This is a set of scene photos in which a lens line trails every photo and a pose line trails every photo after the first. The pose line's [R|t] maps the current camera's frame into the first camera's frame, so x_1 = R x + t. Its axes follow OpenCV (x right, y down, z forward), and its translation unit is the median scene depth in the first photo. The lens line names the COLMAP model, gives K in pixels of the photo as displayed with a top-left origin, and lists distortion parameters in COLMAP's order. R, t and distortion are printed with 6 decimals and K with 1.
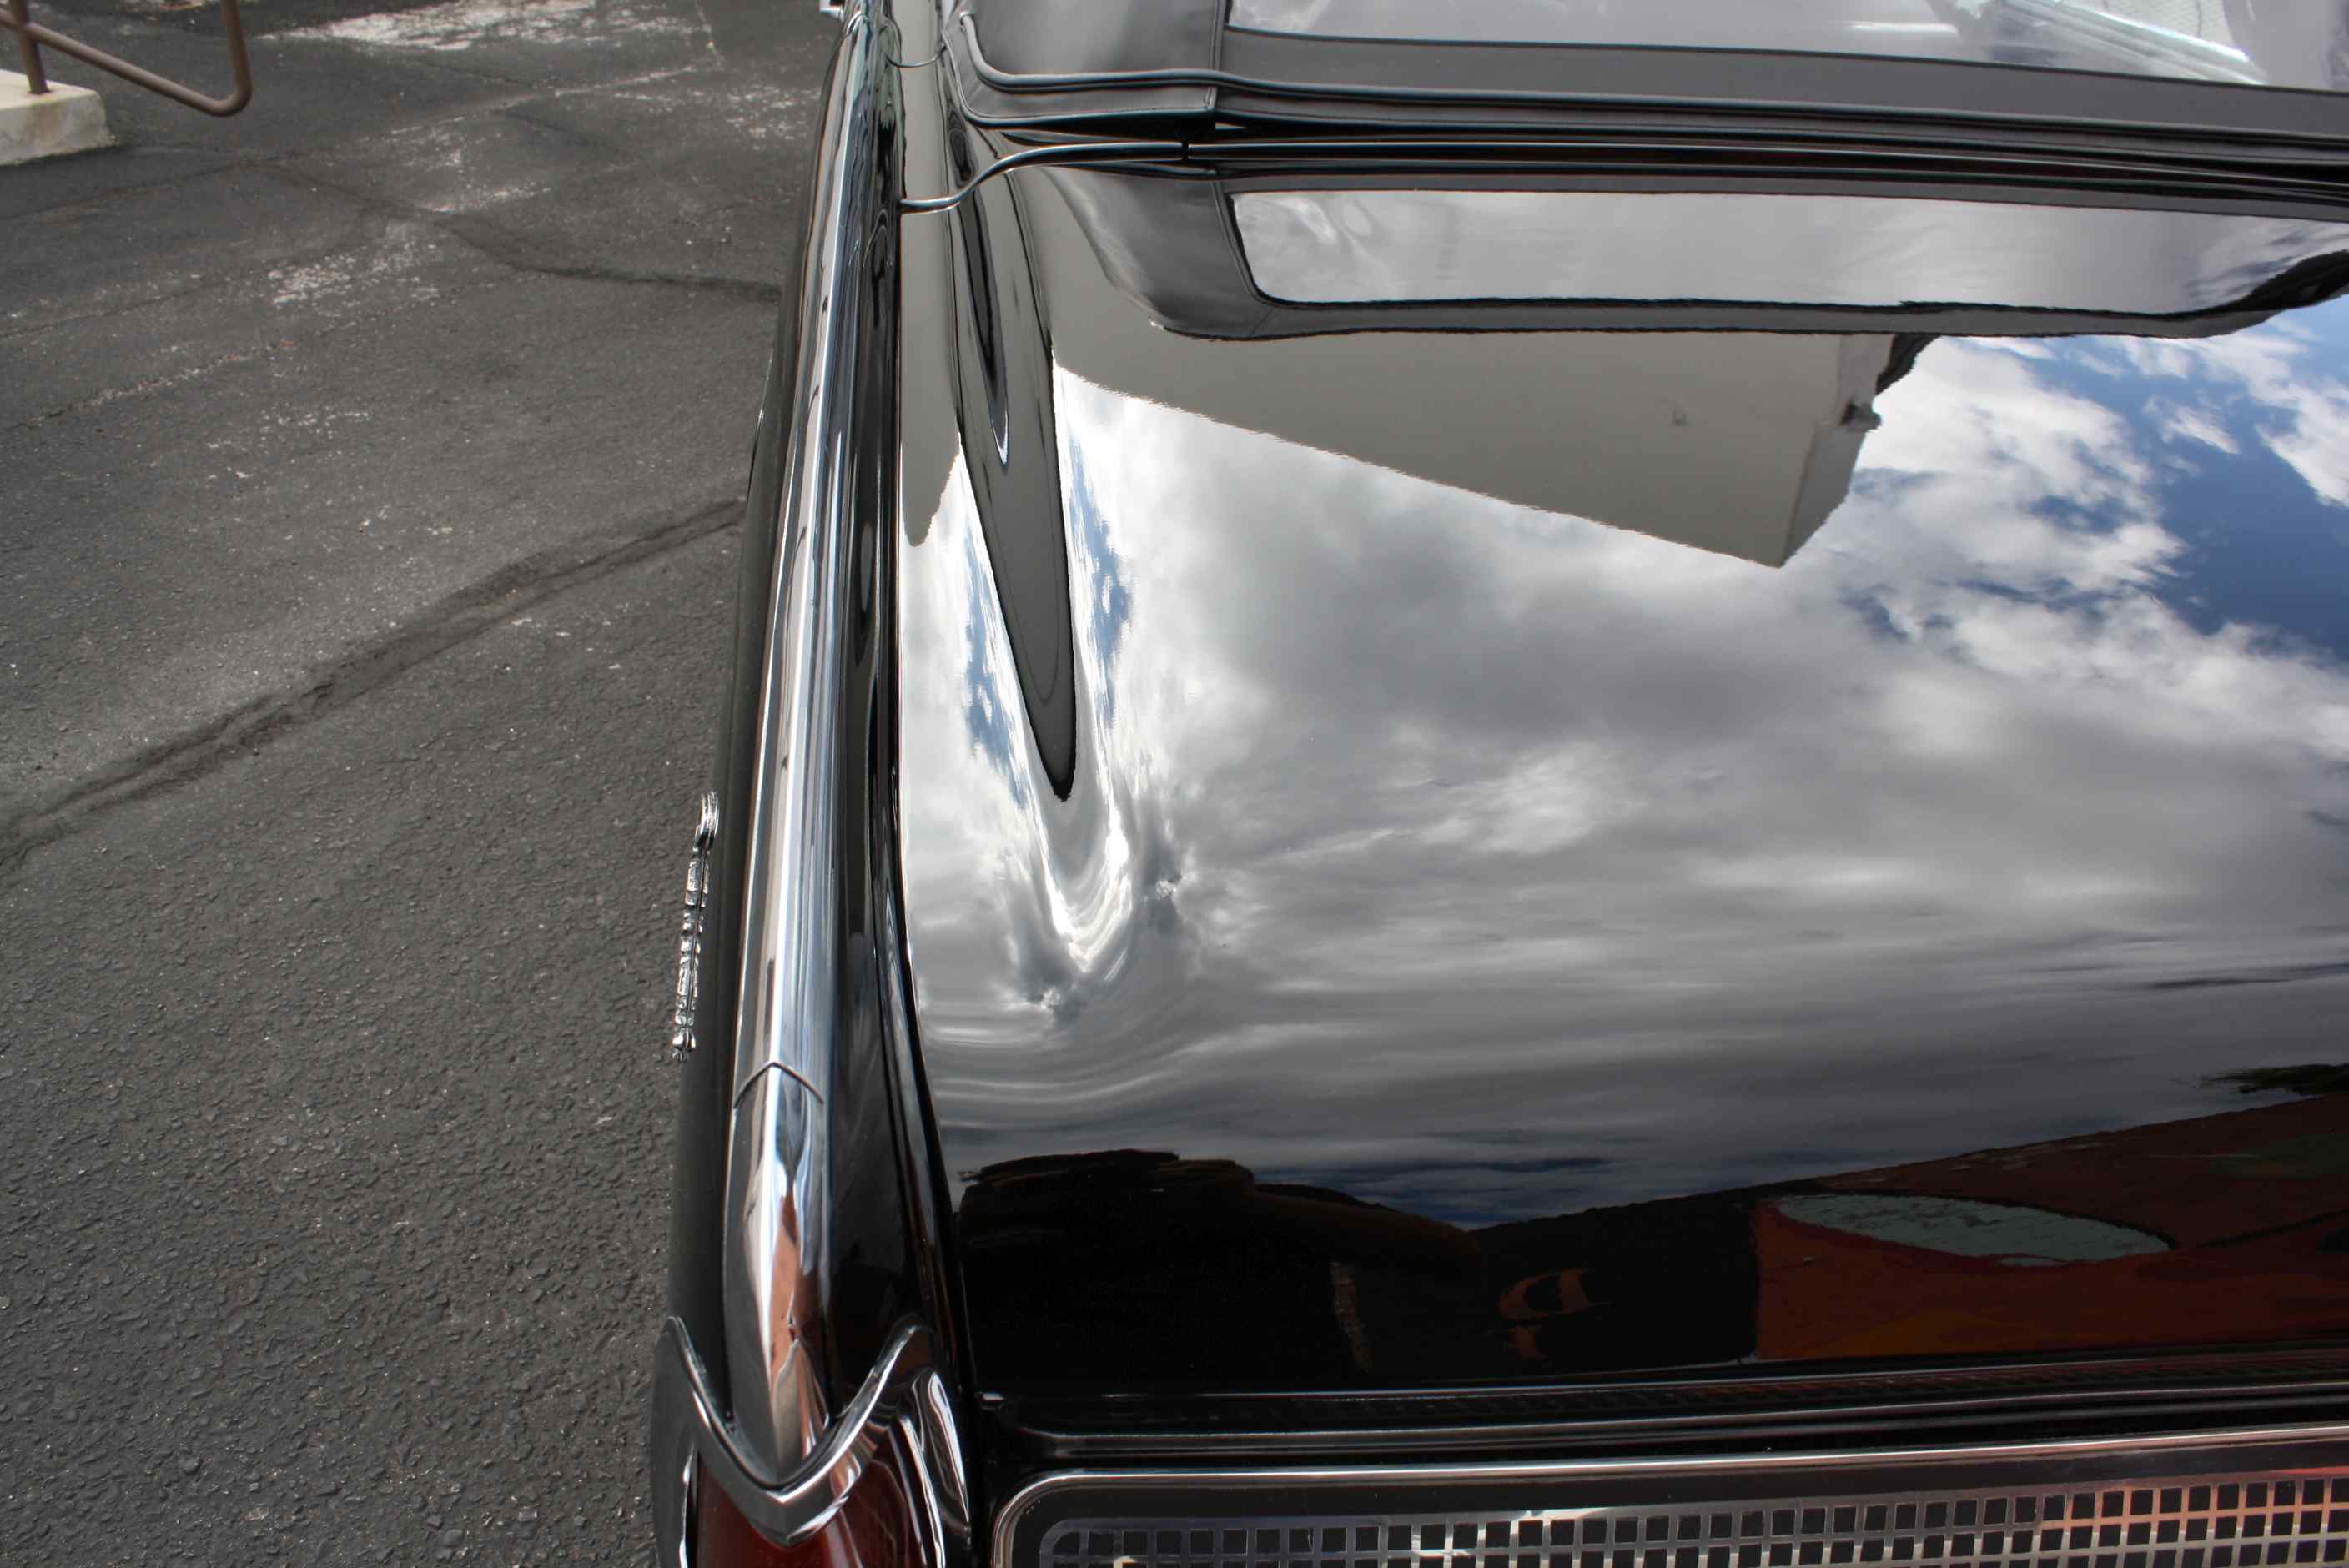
lens RADIAL K [[1969.9, 0, 1184.3], [0, 1969.9, 784.0], [0, 0, 1]] dist [-0.169528, 0.147947]
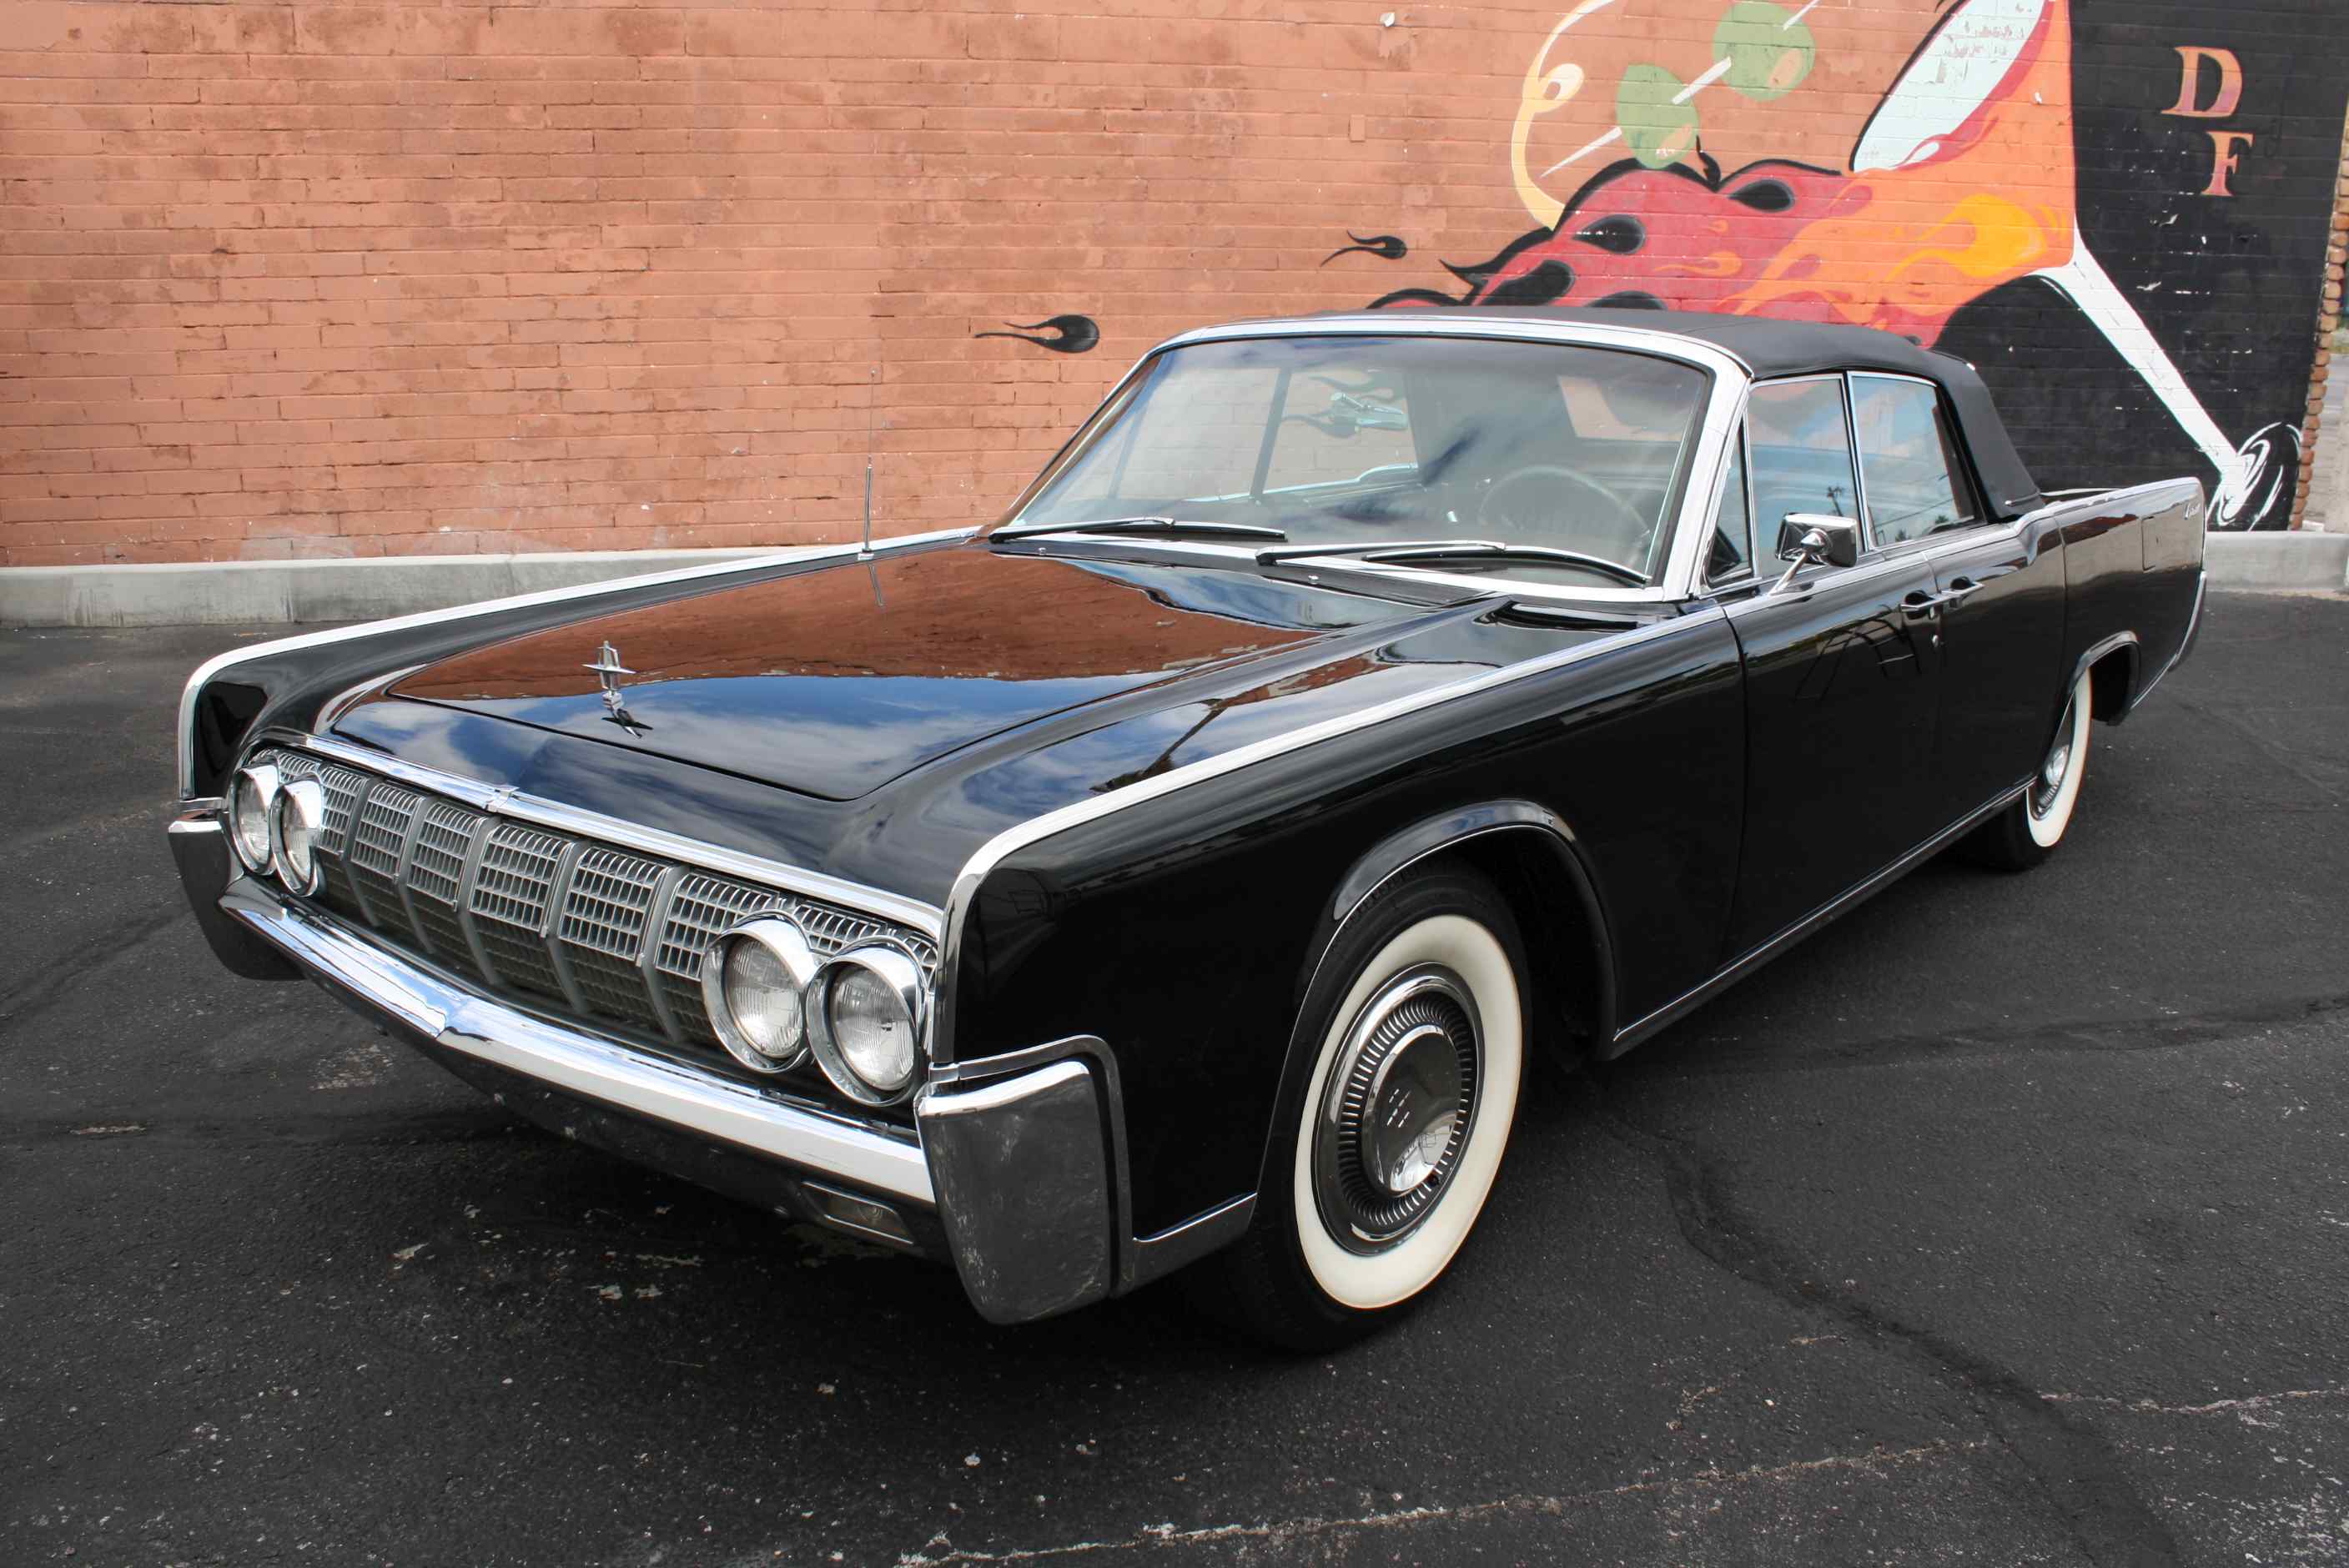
lens RADIAL K [[1986.9, 0, 1186.1], [0, 1986.9, 784.0], [0, 0, 1]] dist [-0.170443, 0.151768]
pose [[-0.690642, -0.225818, 0.687037, -1.165970], [0.334831, 0.742202, 0.580538, -1.926068], [-0.641017, 0.630985, -0.436985, 2.997351]]
